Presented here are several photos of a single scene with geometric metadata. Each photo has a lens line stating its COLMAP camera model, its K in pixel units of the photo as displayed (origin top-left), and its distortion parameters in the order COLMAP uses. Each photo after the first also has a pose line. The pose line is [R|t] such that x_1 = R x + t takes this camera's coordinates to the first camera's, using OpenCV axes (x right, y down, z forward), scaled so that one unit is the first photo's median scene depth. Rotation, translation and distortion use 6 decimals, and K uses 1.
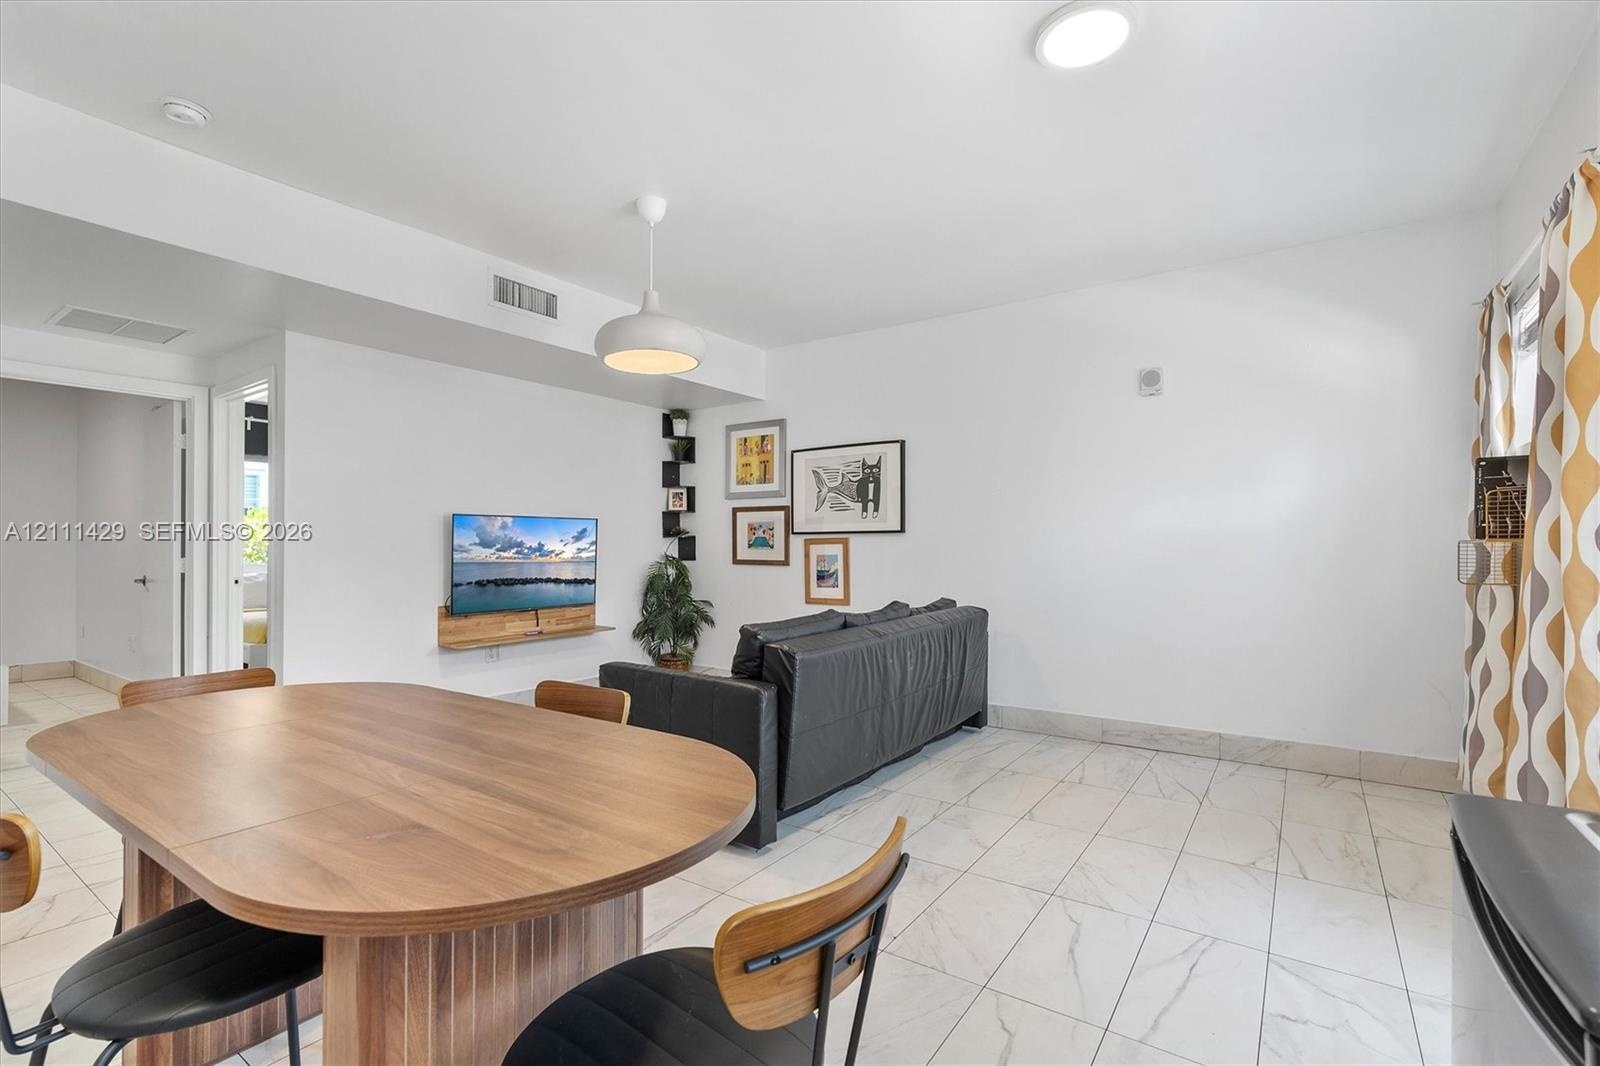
lens RADIAL K [[708.3, 0, 796.6], [0, 708.3, 543.2], [0, 0, 1]] dist [-0.003038, -0.000174]
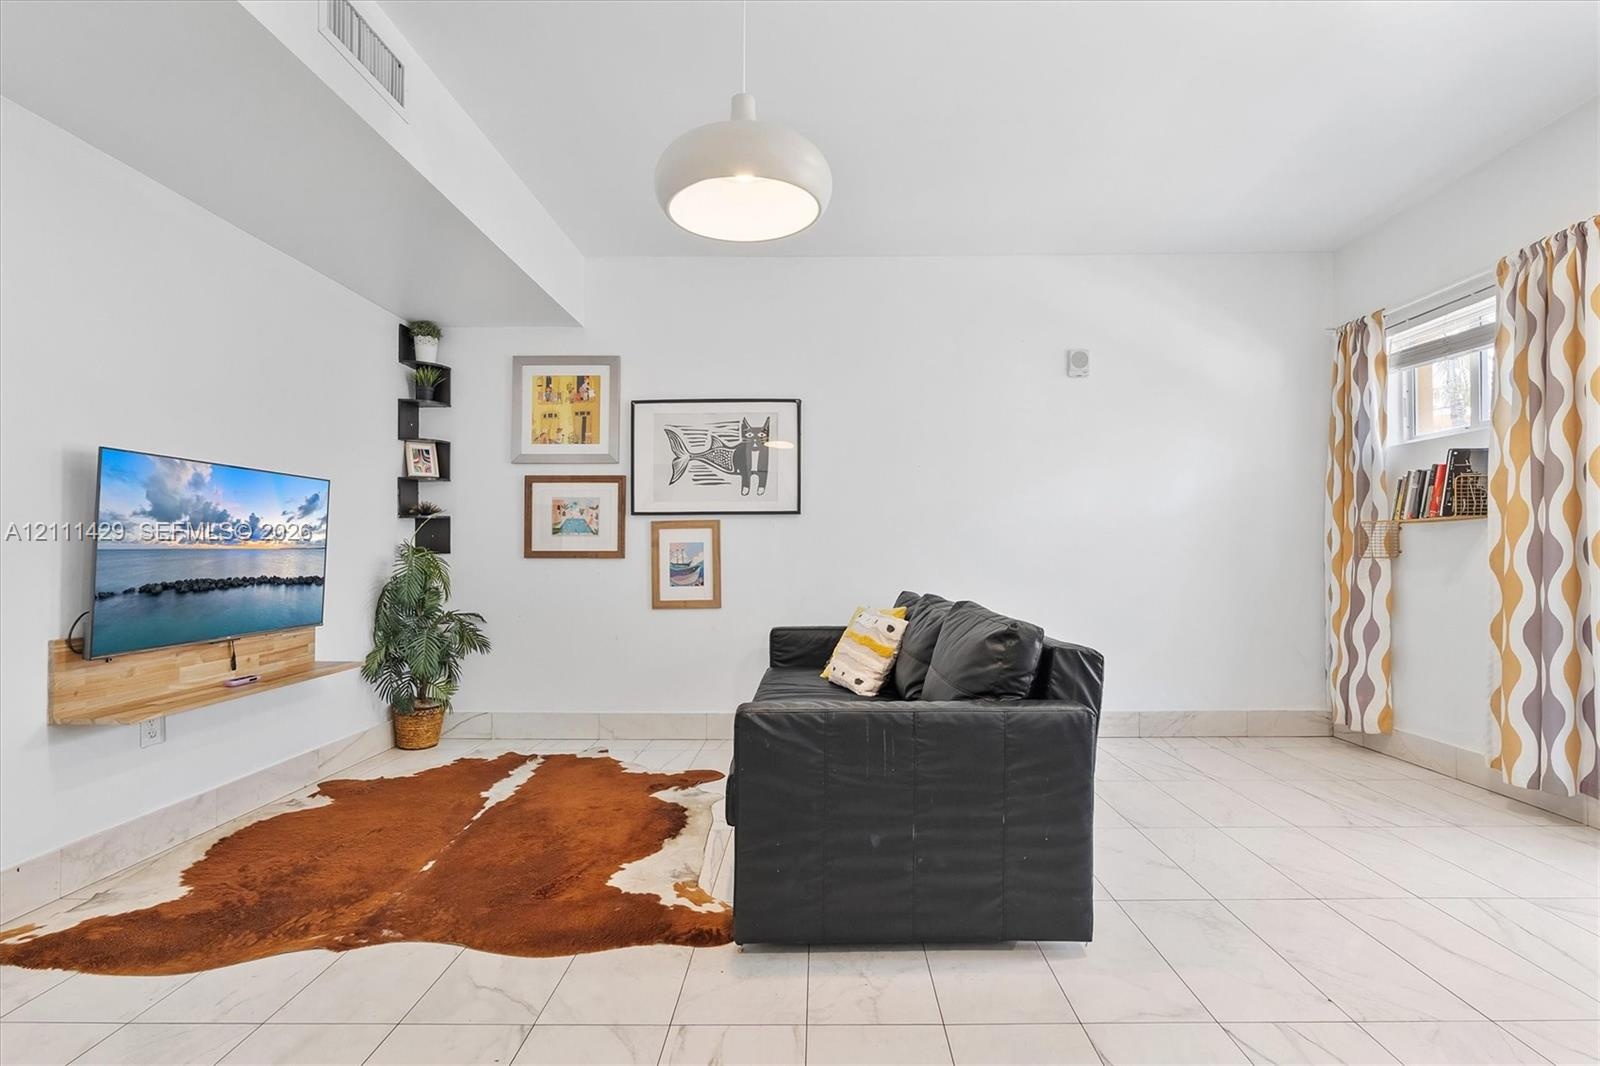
lens RADIAL K [[782.4, 0, 801.3], [0, 782.4, 541.3], [0, 0, 1]] dist [-0.002136, 0.000214]
pose [[0.825972, 0.006212, 0.563678, -0.314604], [0.000336, 0.999934, -0.011511, 0.023717], [-0.563712, 0.009698, 0.825915, 0.234359]]
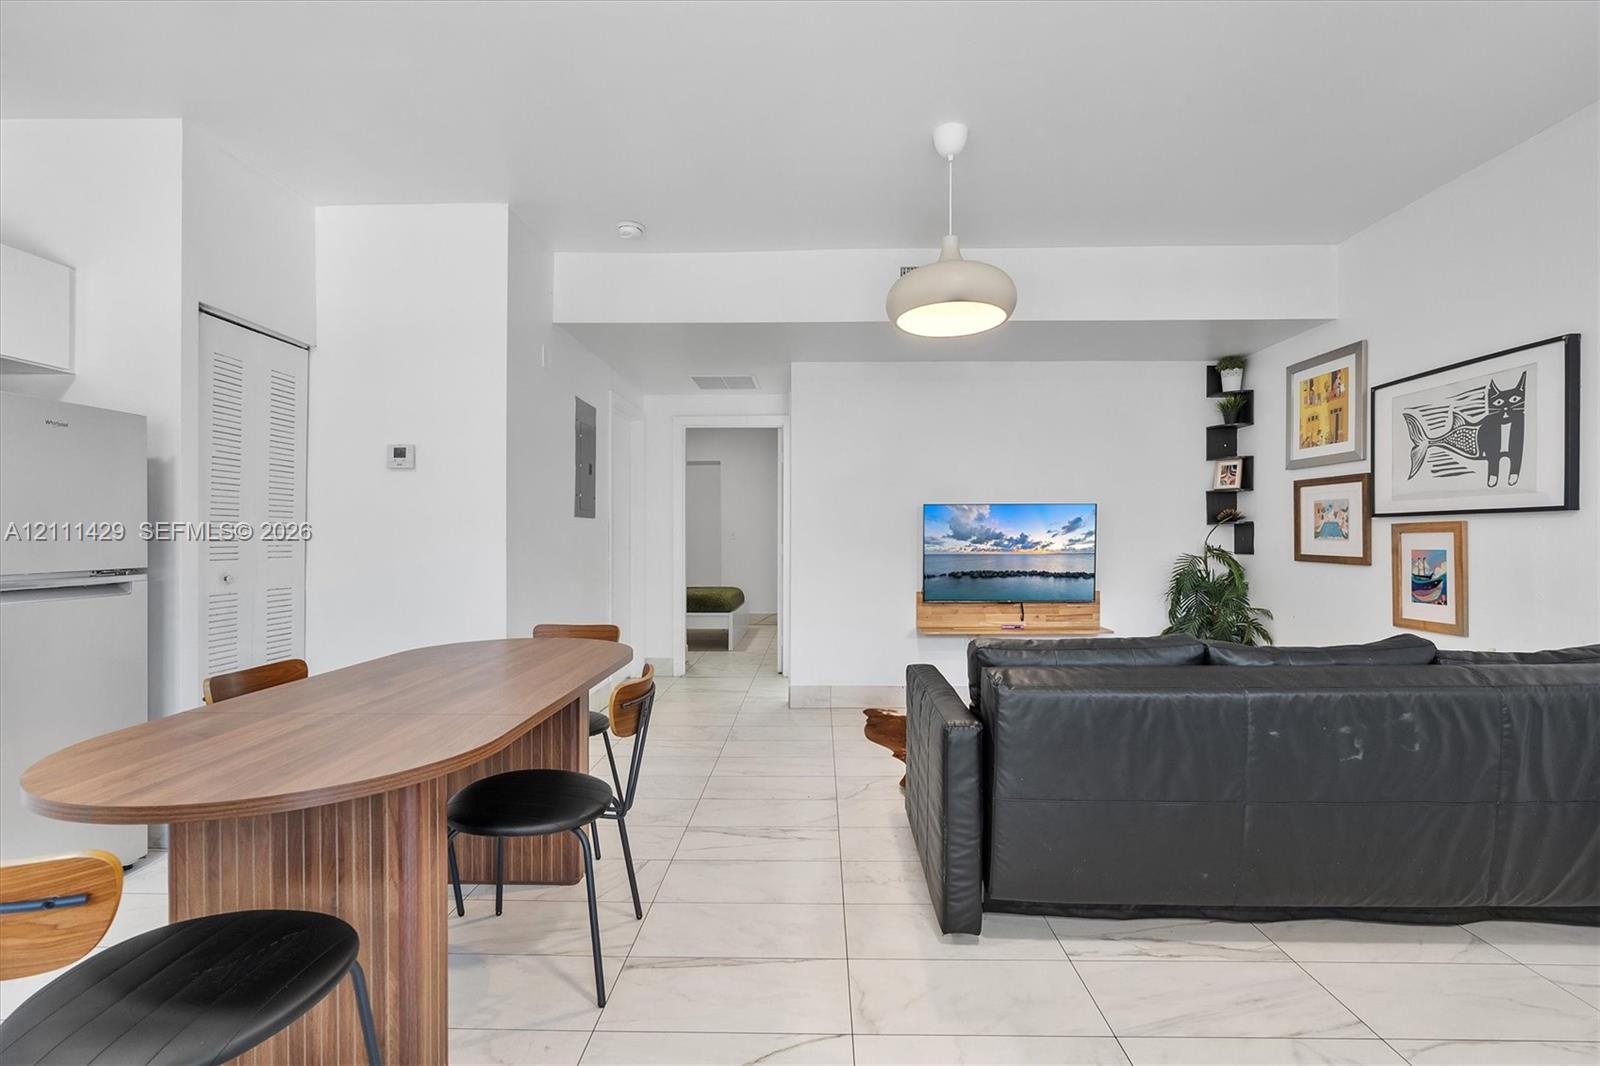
lens RADIAL K [[718.2, 0, 834.8], [0, 718.2, 549.2], [0, 0, 1]] dist [0.000497, 0.000034]
pose [[0.589893, 0.010413, -0.807414, 0.232317], [0.013018, 0.999664, 0.022403, -0.004471], [0.807376, -0.023726, 0.589560, 0.214446]]
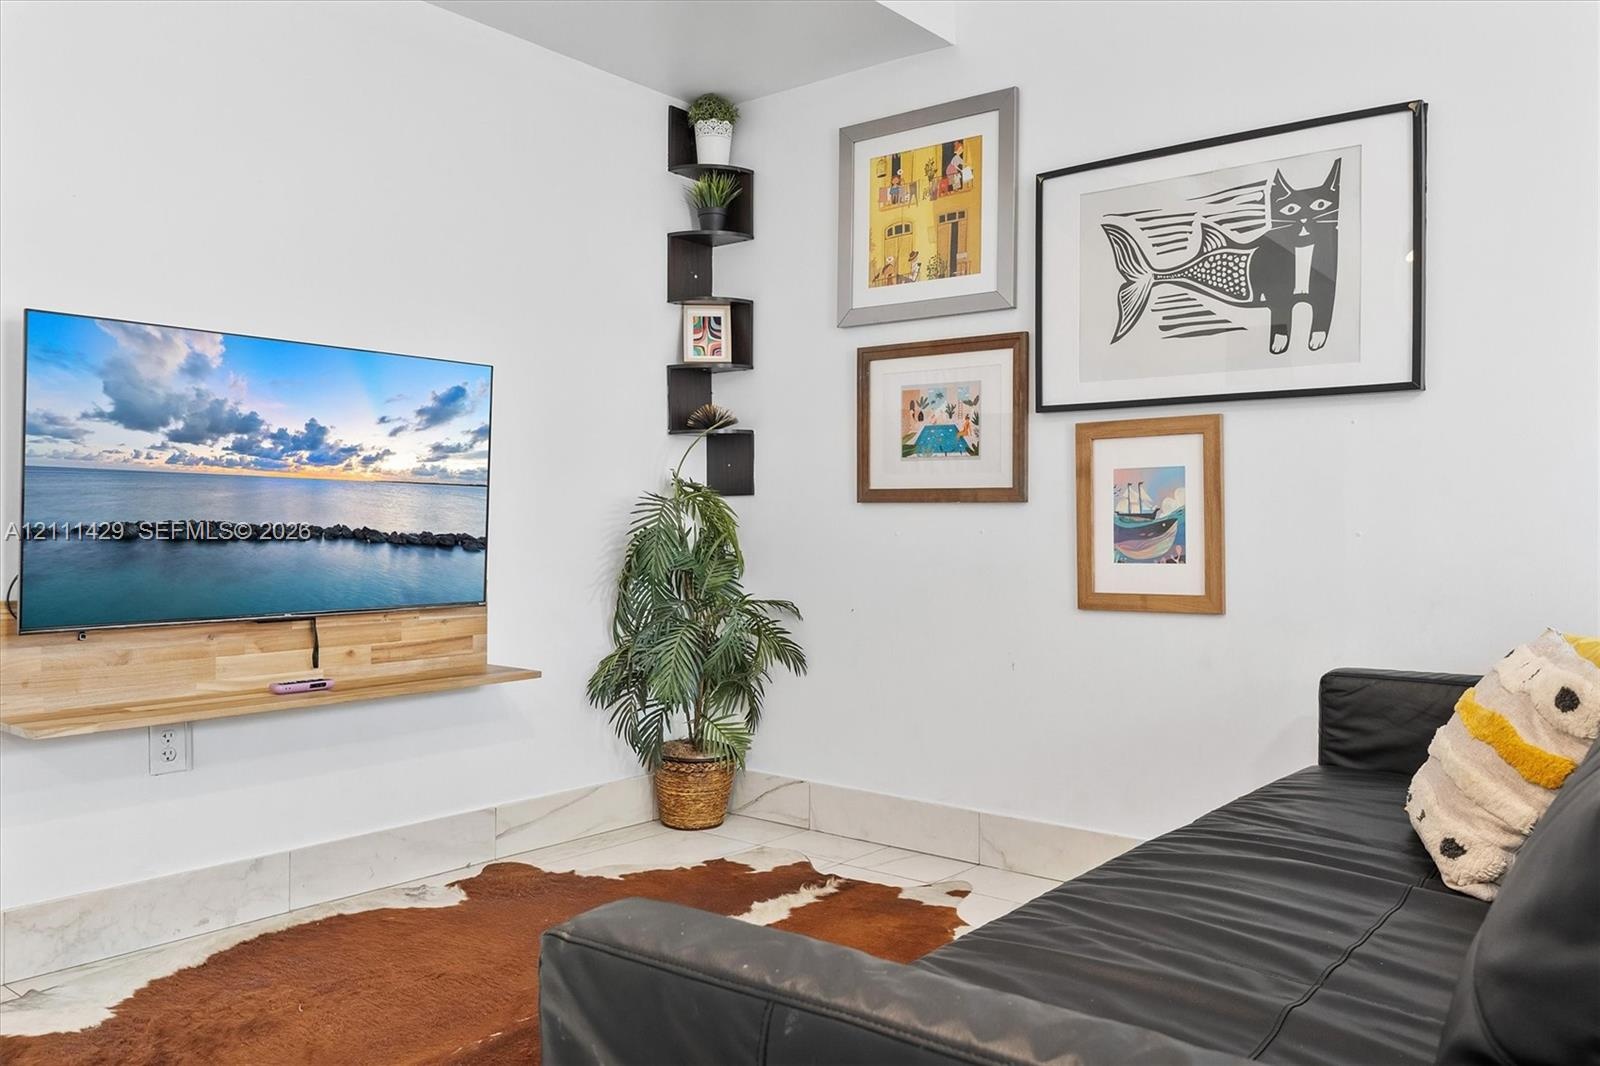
lens RADIAL K [[1236.2, 0, 800.1], [0, 1236.2, 517.8], [0, 0, 1]] dist [0.002548, -0.000376]
pose [[0.998291, 0.004506, -0.058260, -0.087772], [-0.004453, 0.999990, 0.001042, 0.039421], [0.058264, -0.000781, 0.998301, 0.377482]]
